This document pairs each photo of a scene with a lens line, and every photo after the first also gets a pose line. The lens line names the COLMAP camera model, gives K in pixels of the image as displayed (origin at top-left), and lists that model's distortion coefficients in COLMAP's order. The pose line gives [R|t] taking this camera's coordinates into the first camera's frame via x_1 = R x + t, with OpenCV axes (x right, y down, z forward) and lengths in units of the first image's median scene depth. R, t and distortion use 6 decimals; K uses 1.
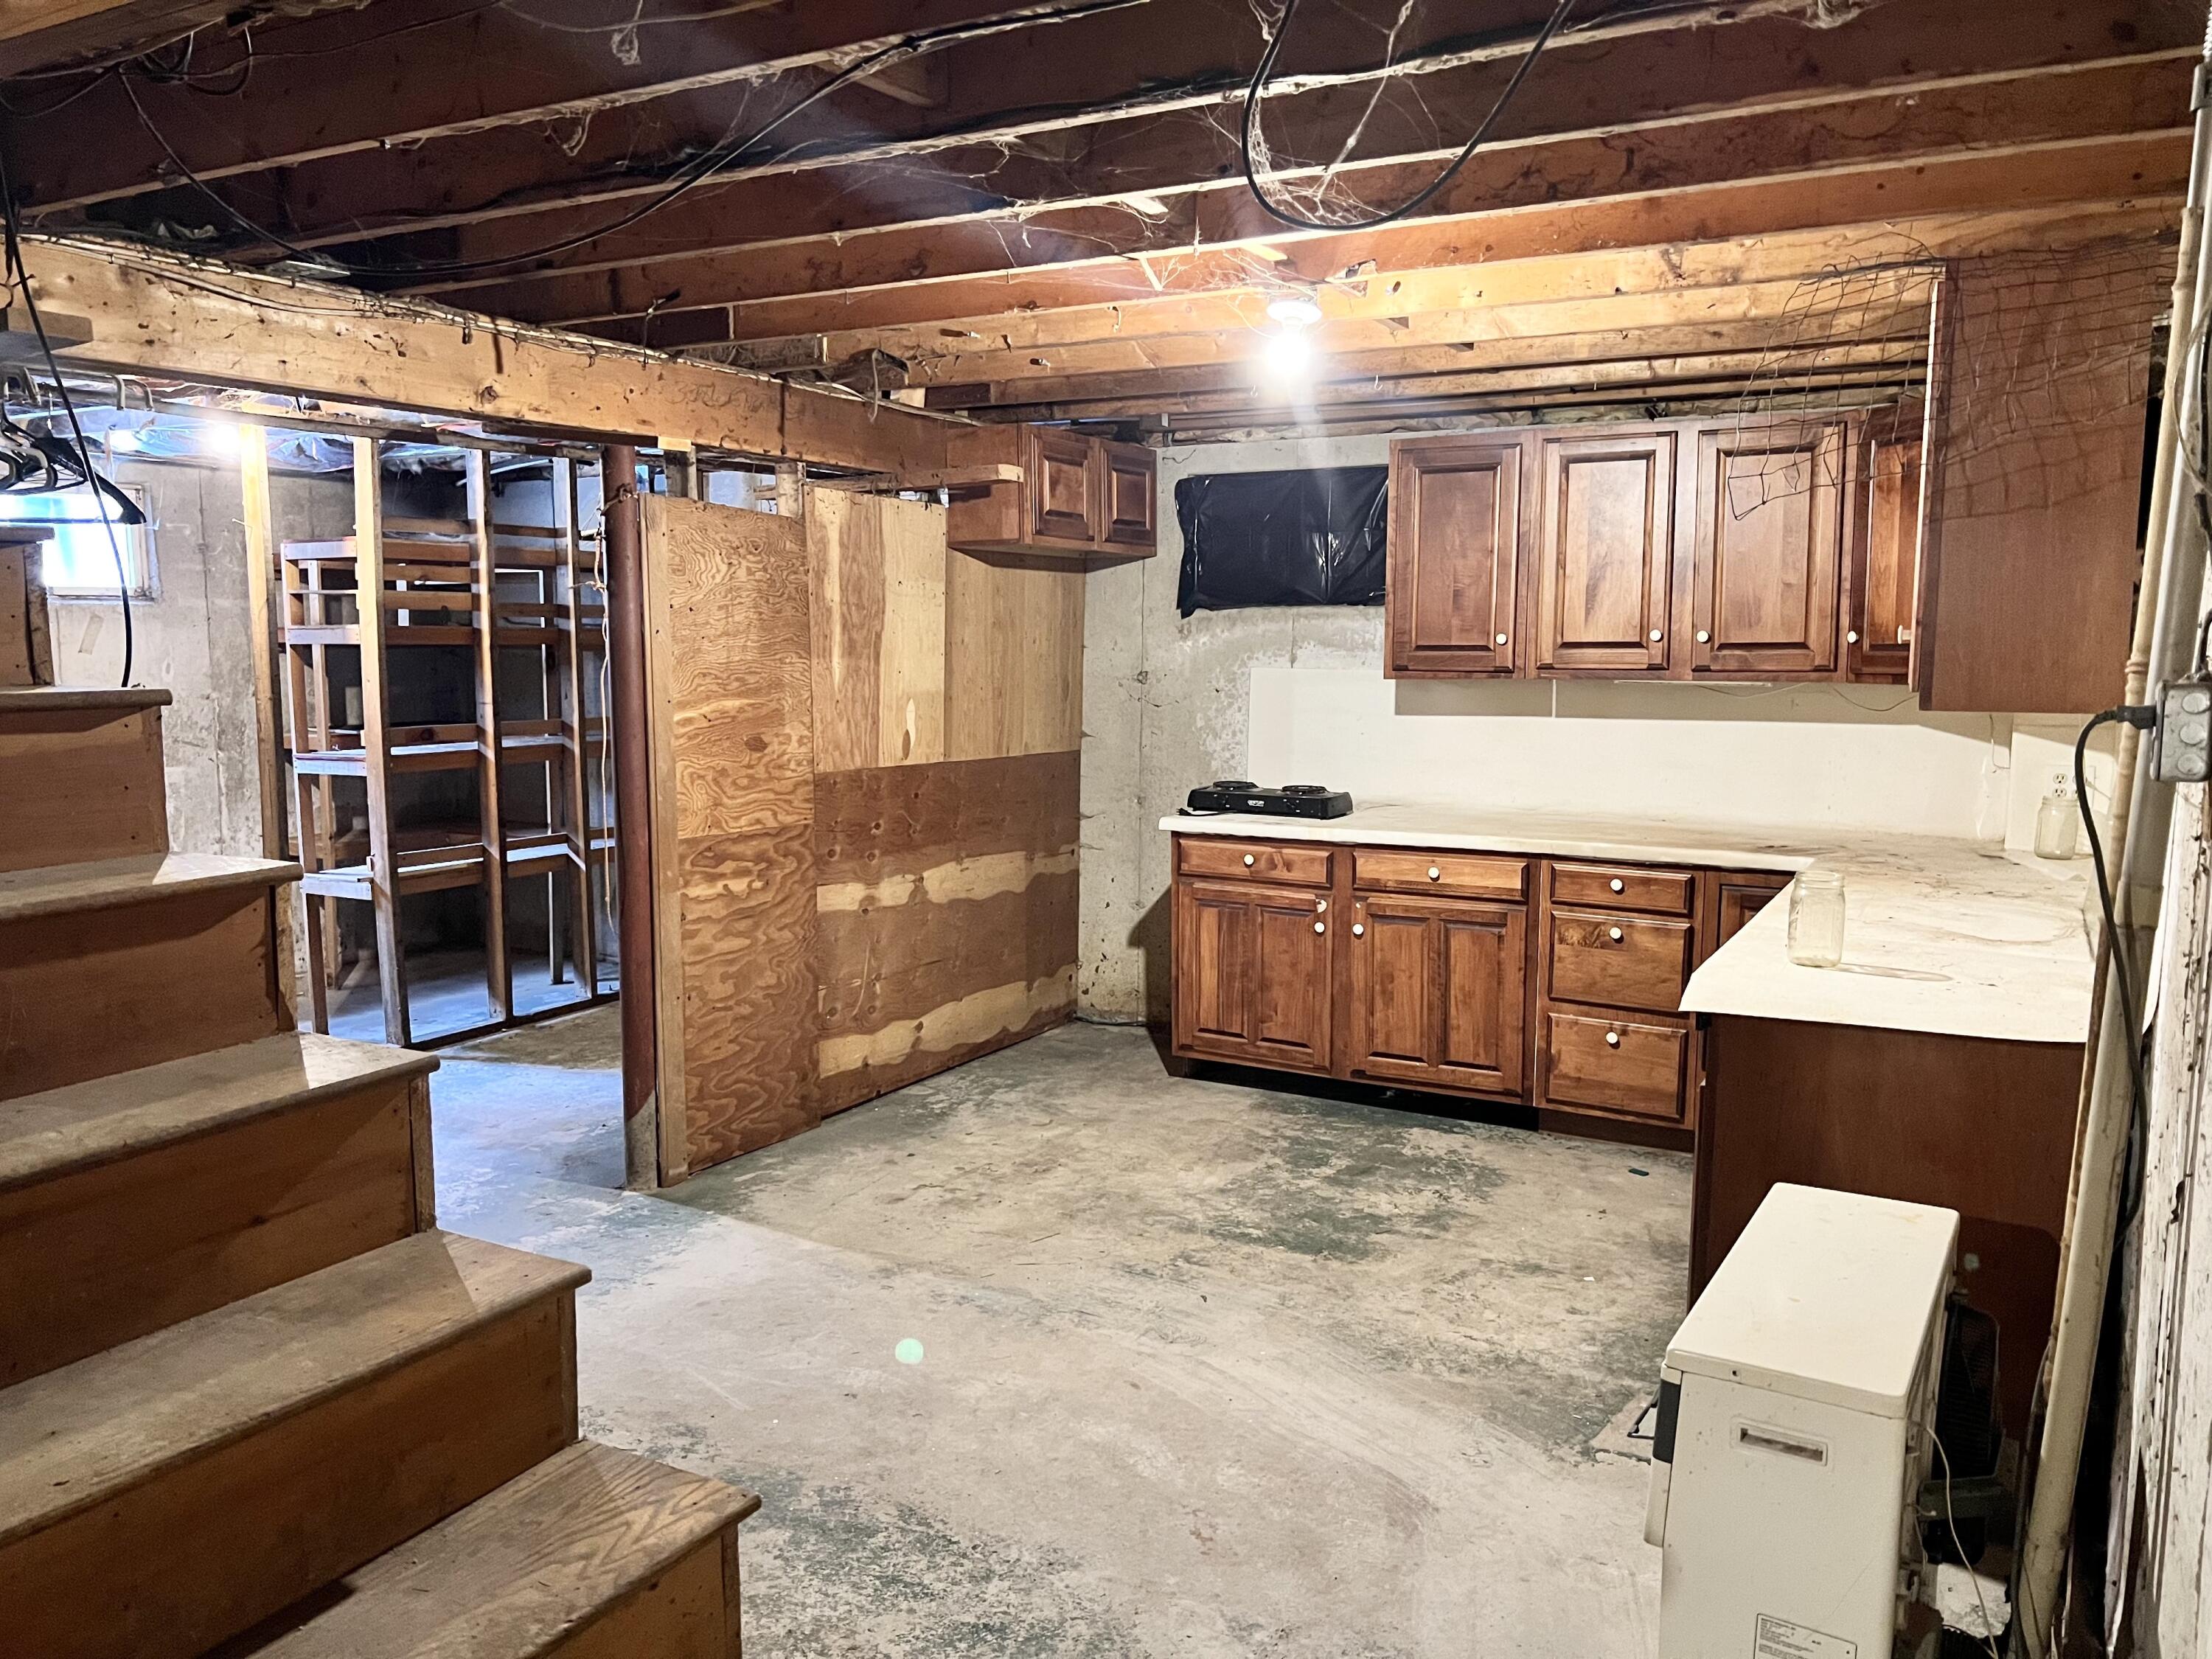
lens RADIAL K [[1669.0, 0, 1106.0], [0, 1669.0, 829.5], [0, 0, 1]] dist [0.103596, -0.178759]
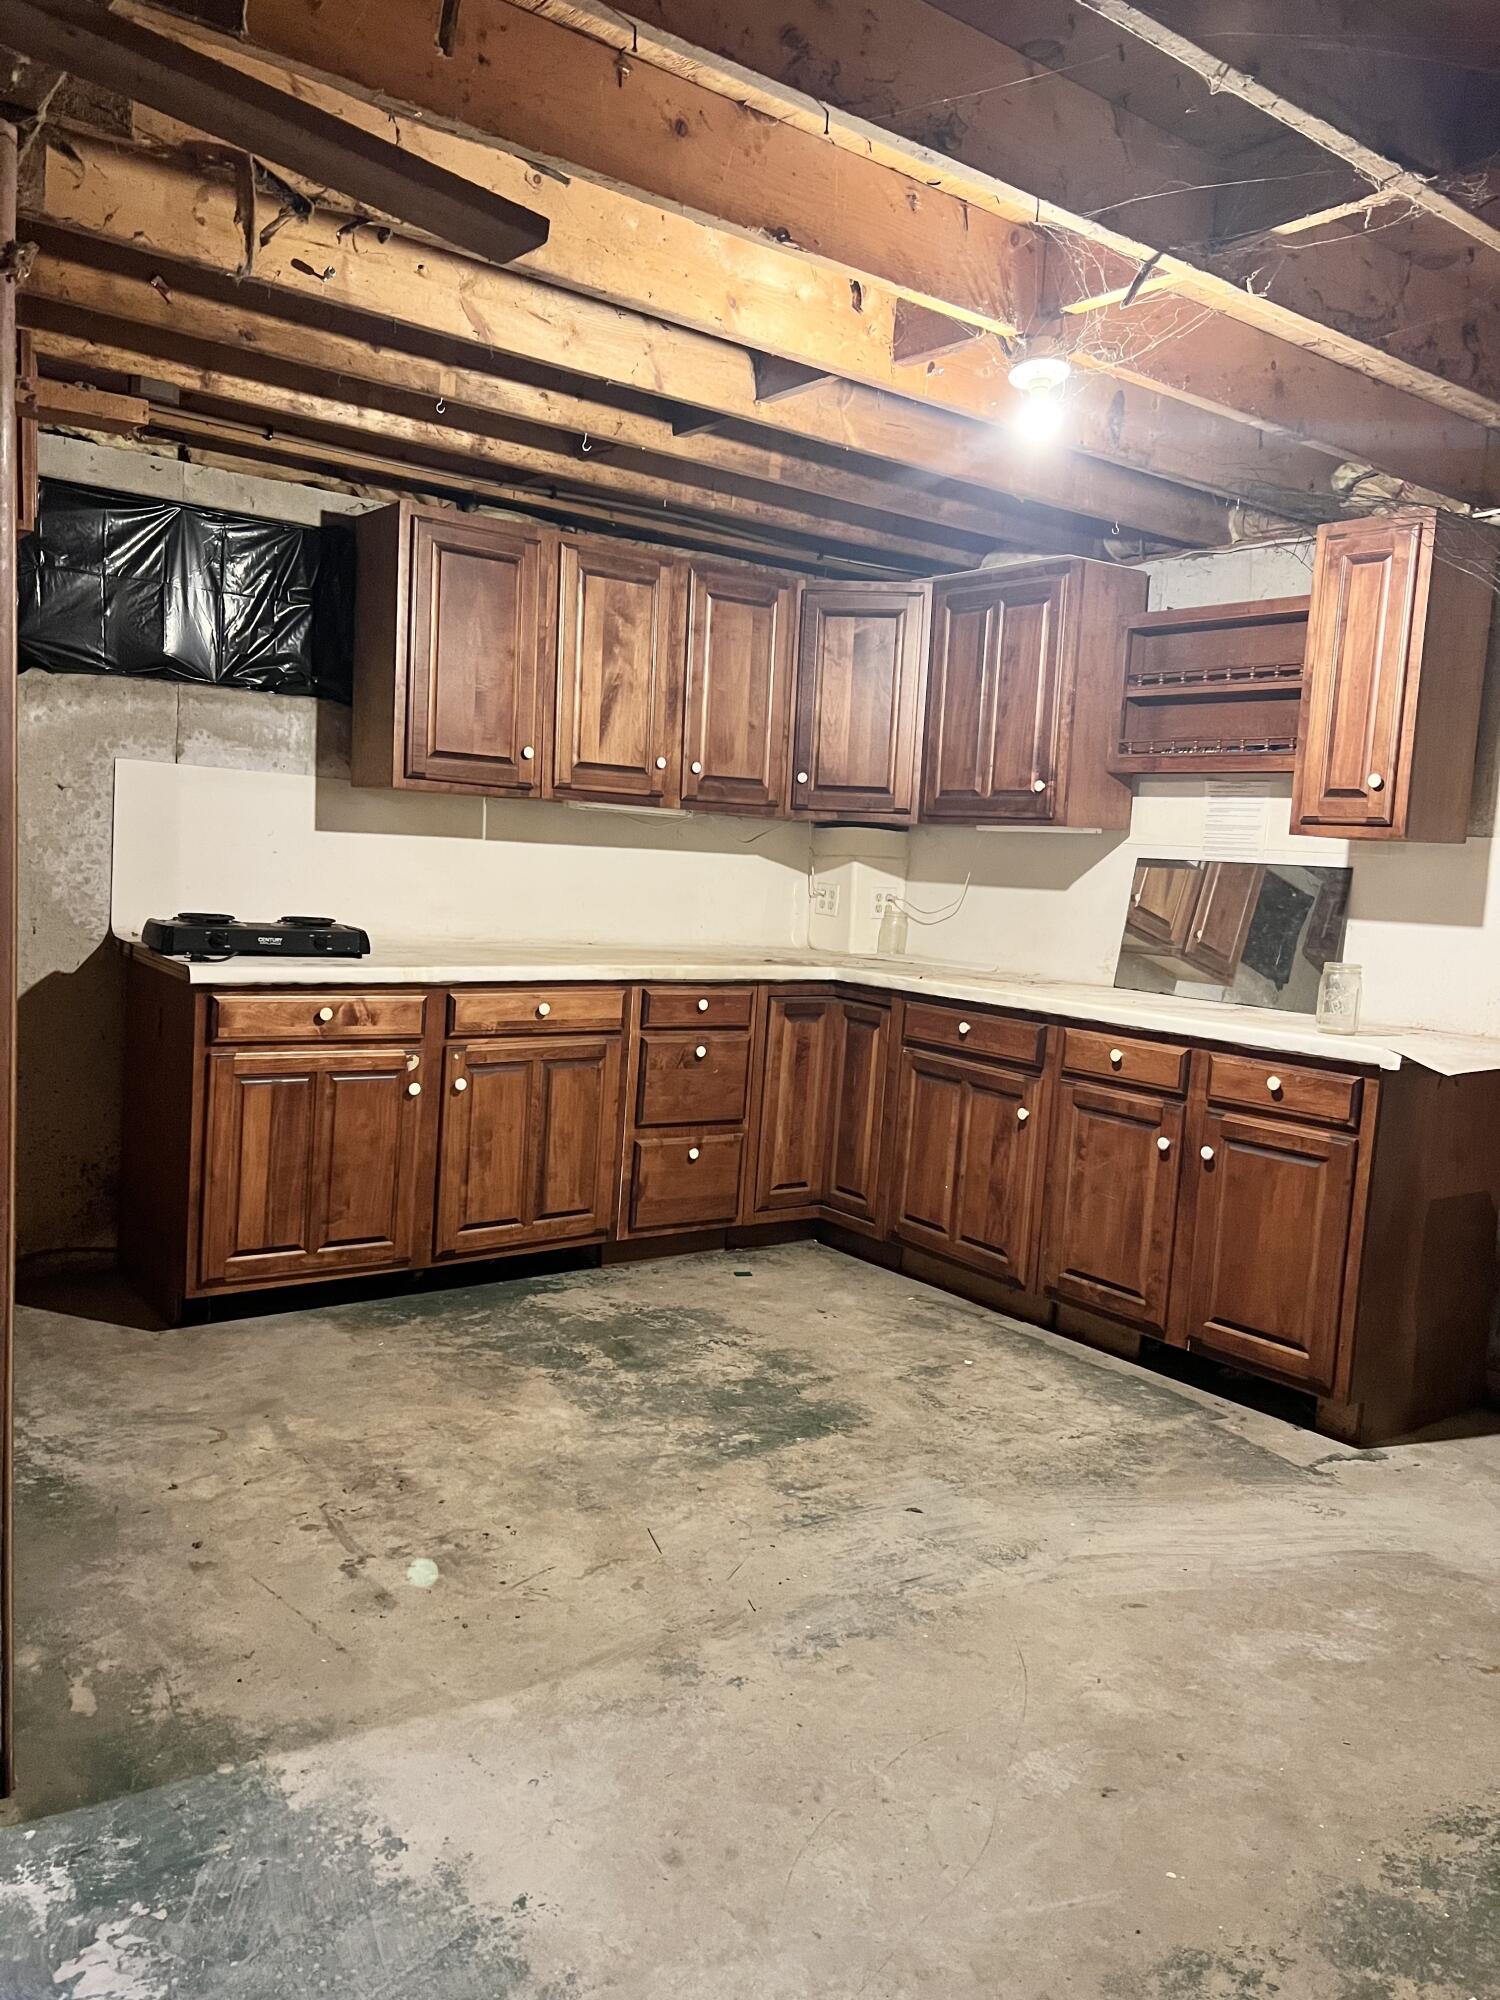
lens RADIAL K [[1509.0, 0, 750.0], [0, 1509.0, 1000.0], [0, 0, 1]] dist [0.103596, -0.178759]
pose [[0.402441, -0.072623, 0.912561, -0.510381], [0.046150, 0.997190, 0.059005, -0.022376], [-0.914282, 0.018368, 0.404662, 0.583850]]
